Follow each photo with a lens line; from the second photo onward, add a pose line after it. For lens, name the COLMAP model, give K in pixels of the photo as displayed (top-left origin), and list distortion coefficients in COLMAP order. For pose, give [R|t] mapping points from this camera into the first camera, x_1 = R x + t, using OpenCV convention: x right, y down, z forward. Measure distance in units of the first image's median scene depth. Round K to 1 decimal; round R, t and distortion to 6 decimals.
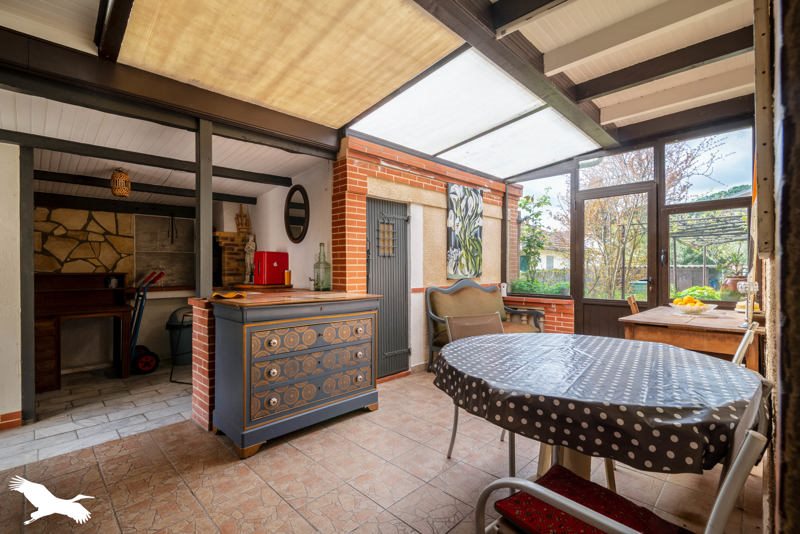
lens RADIAL K [[366.3, 0, 397.4], [0, 366.3, 266.3], [0, 0, 1]] dist [-0.000057, 0.000017]
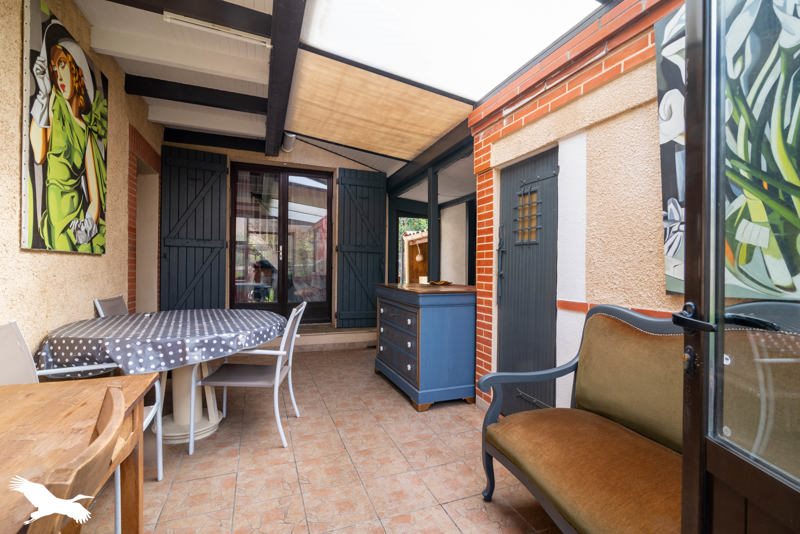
lens RADIAL K [[366.3, 0, 397.4], [0, 366.3, 268.2], [0, 0, 1]] dist [-0.000057, 0.000017]
pose [[-0.408483, 0.001426, -0.912765, 0.624833], [-0.002434, 0.999994, 0.002652, 0.012726], [0.912763, 0.003305, -0.408477, 1.004162]]
